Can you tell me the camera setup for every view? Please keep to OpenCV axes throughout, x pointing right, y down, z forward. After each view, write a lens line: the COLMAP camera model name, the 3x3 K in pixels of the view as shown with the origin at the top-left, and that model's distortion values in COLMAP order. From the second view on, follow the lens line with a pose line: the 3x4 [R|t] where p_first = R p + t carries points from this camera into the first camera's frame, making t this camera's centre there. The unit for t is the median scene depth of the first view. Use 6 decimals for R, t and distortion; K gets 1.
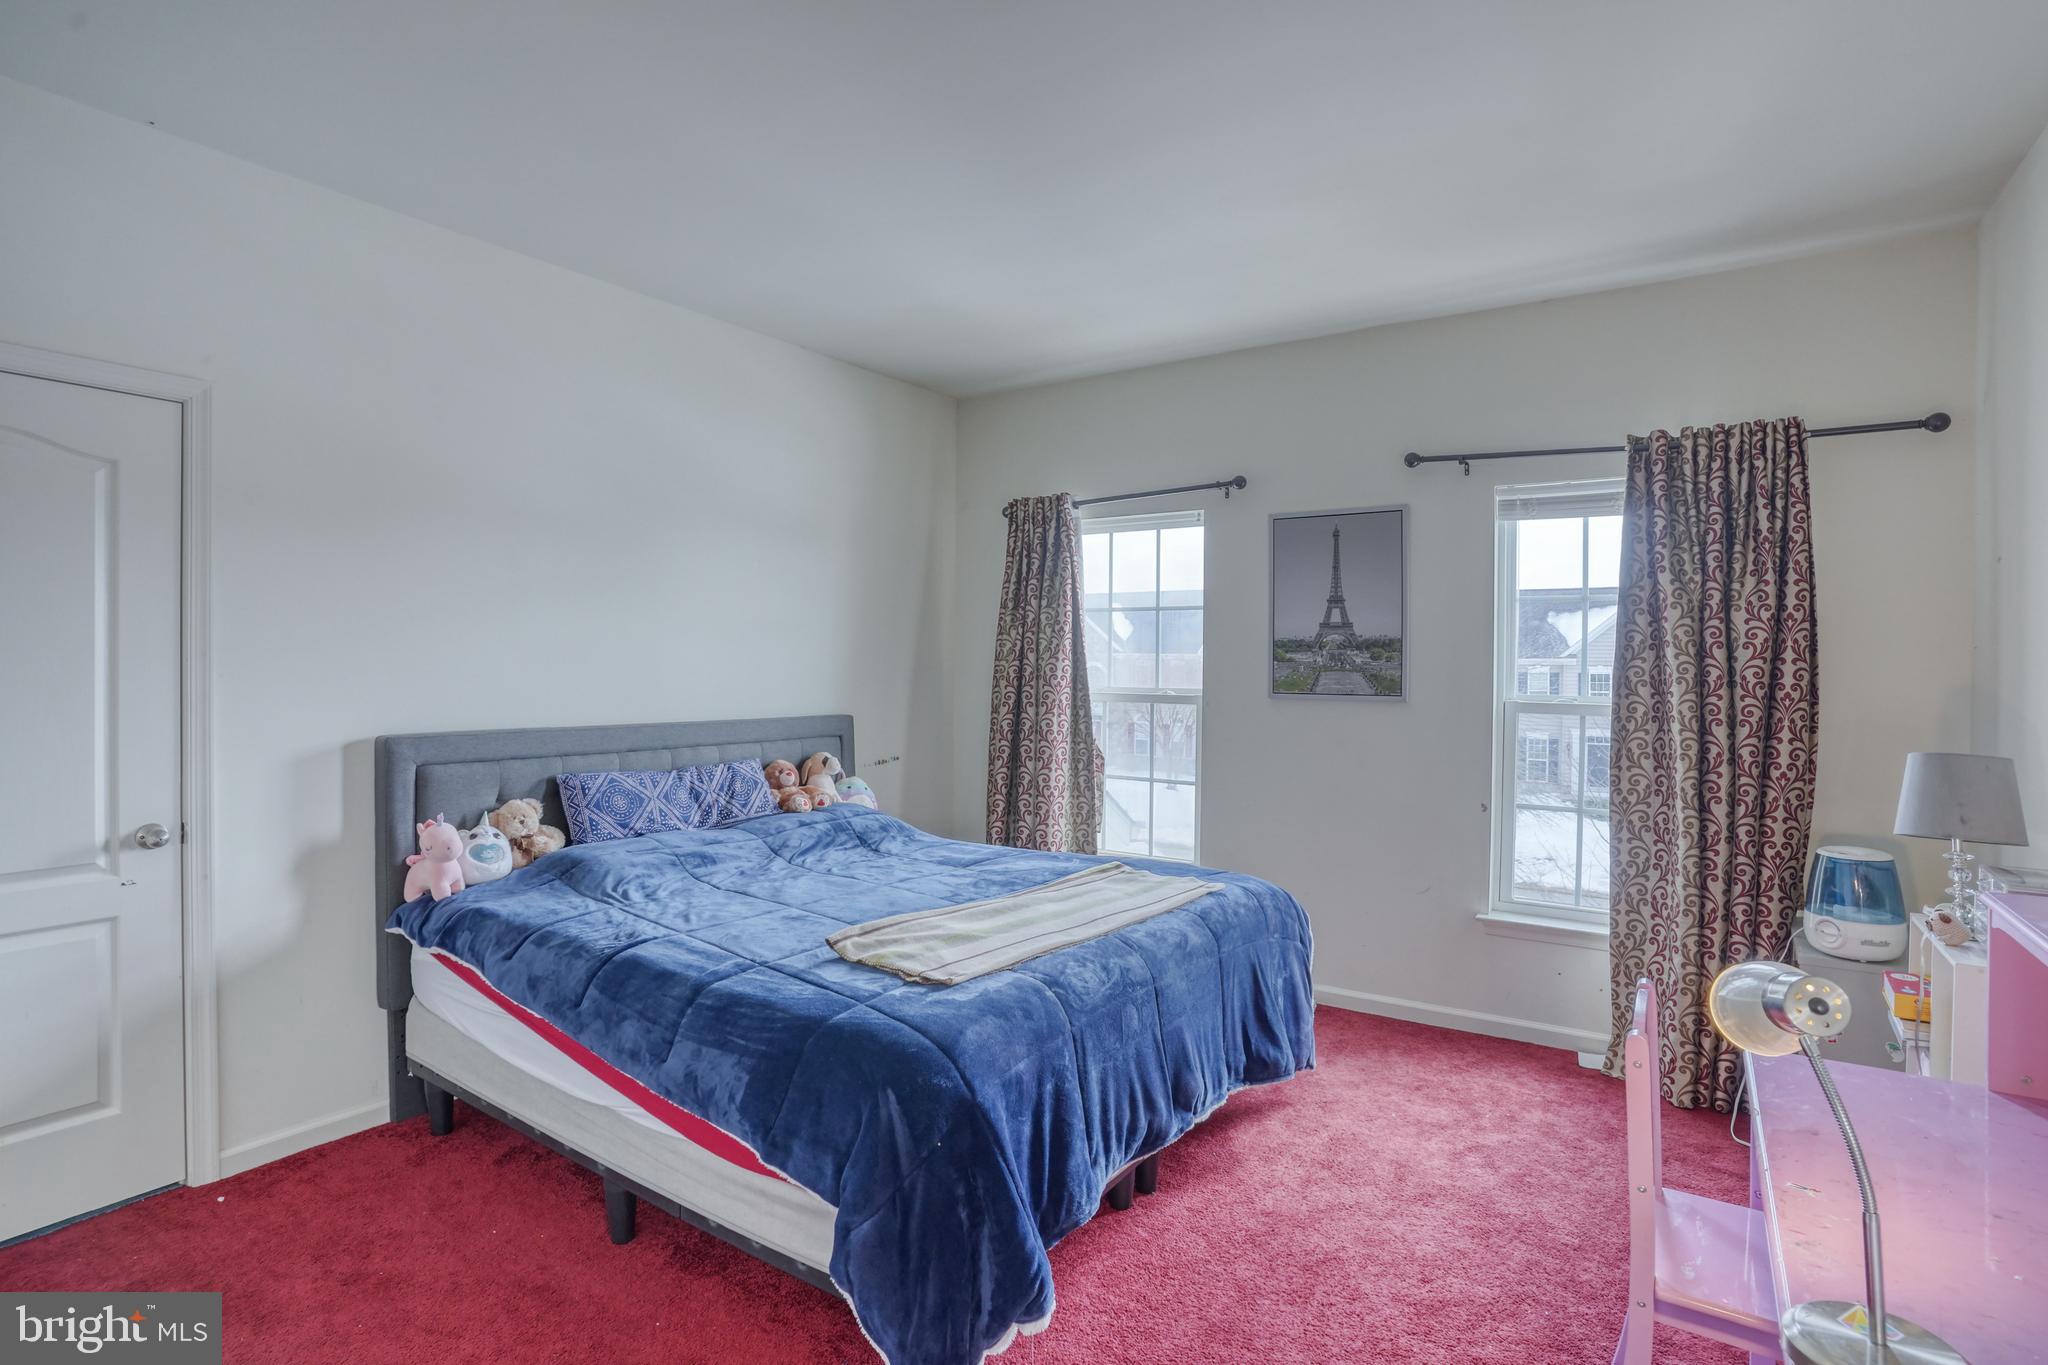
lens RADIAL K [[1028.8, 0, 1043.4], [0, 1028.8, 683.0], [0, 0, 1]] dist [-0.086901, 0.055041]
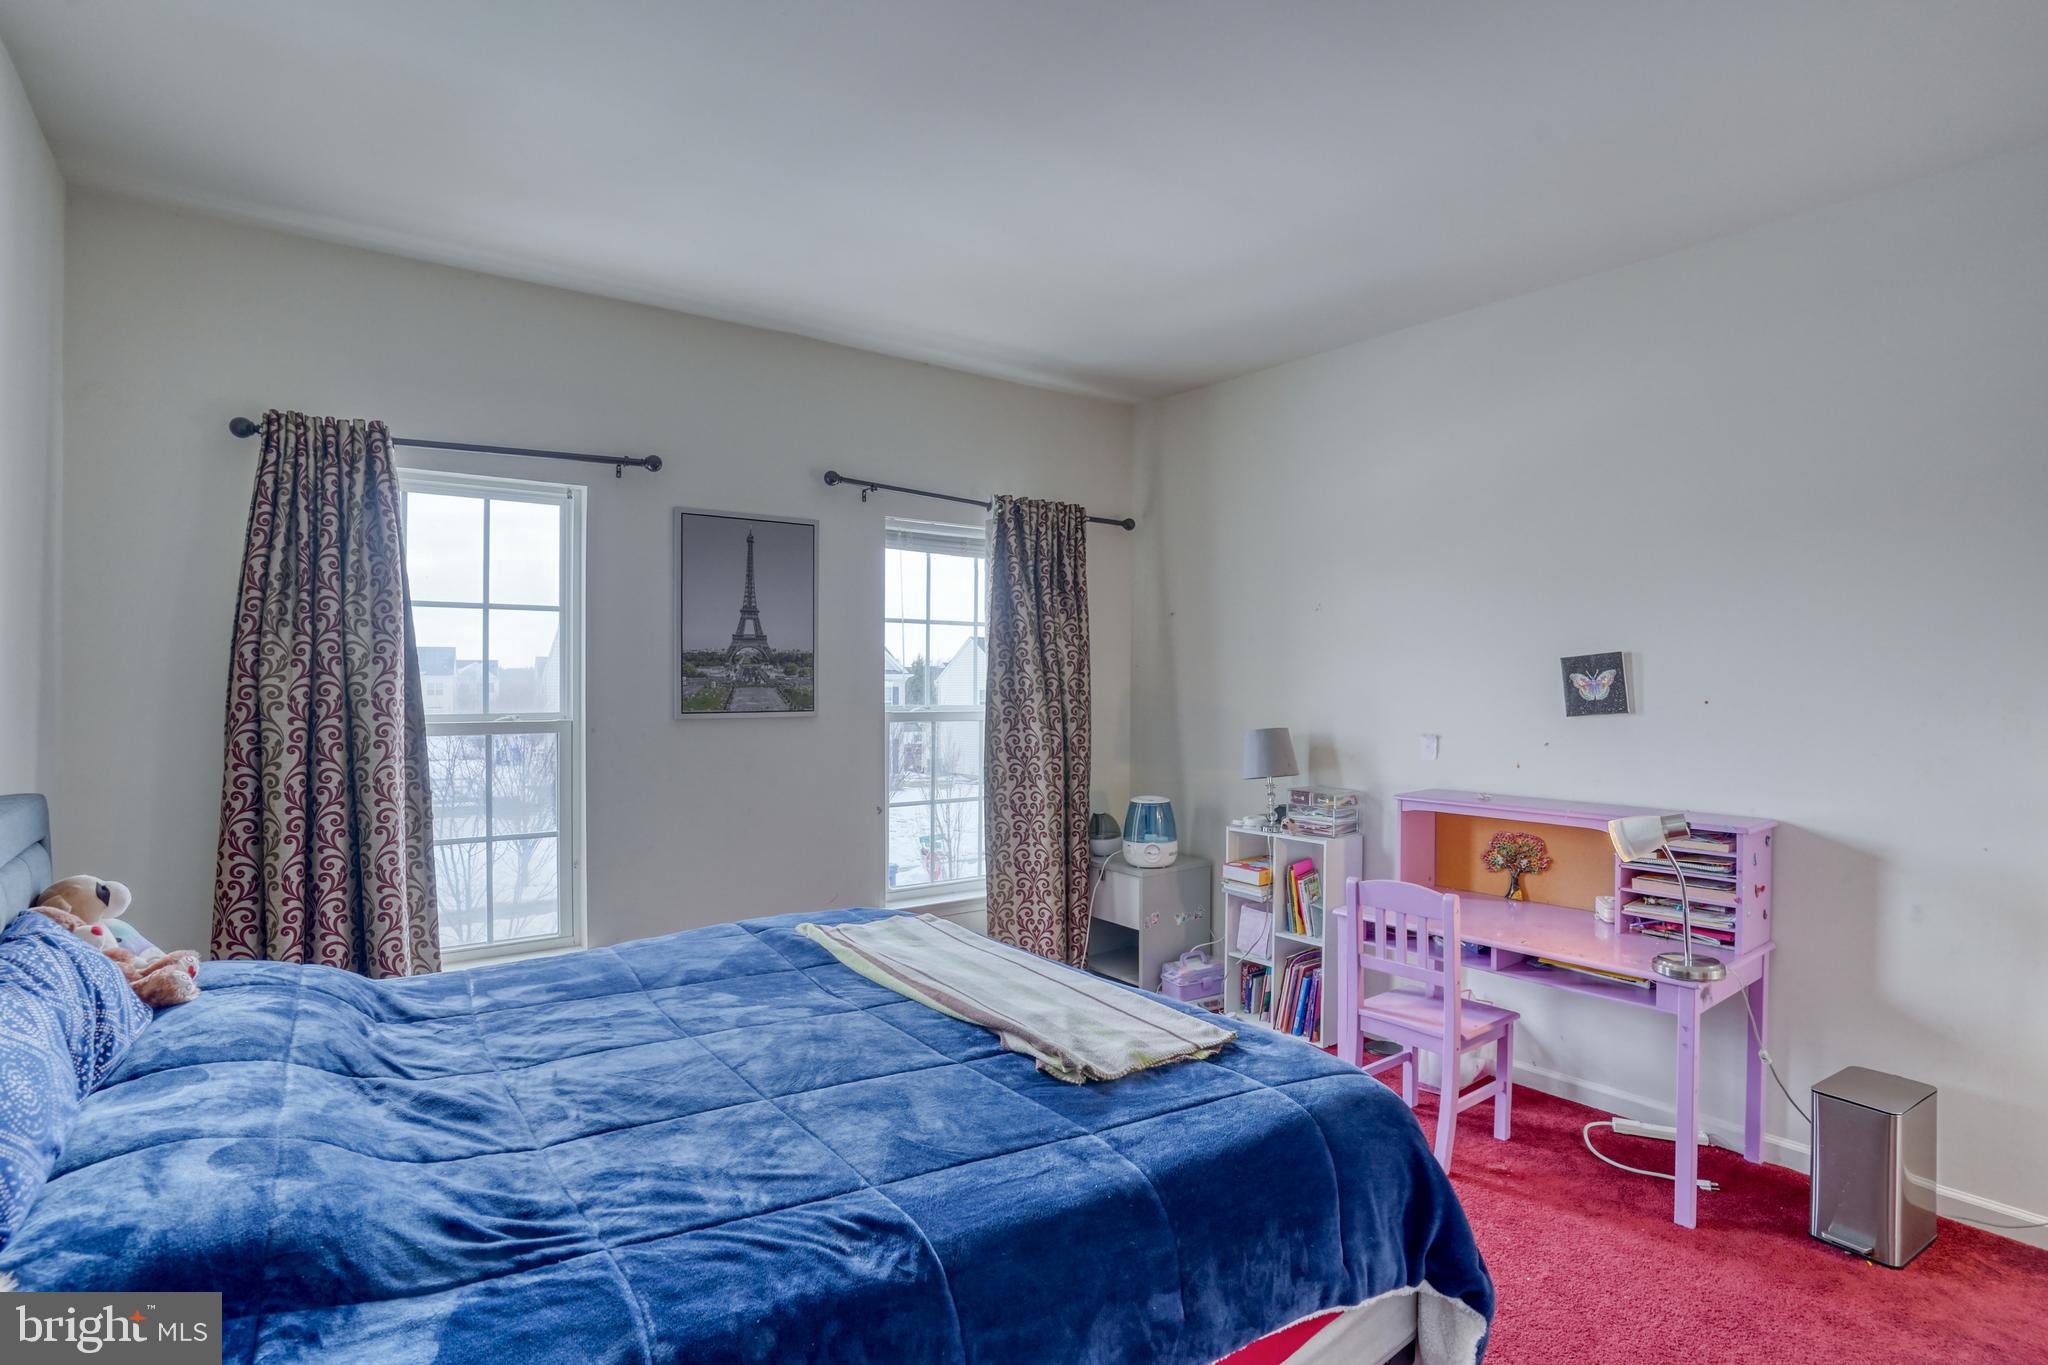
lens RADIAL K [[1028.8, 0, 1043.4], [0, 1028.8, 683.0], [0, 0, 1]] dist [-0.086901, 0.055041]
pose [[0.316463, -0.017145, 0.948450, -0.512600], [0.013440, 0.999817, 0.013589, -0.024058], [-0.948509, 0.008446, 0.316636, 0.447921]]
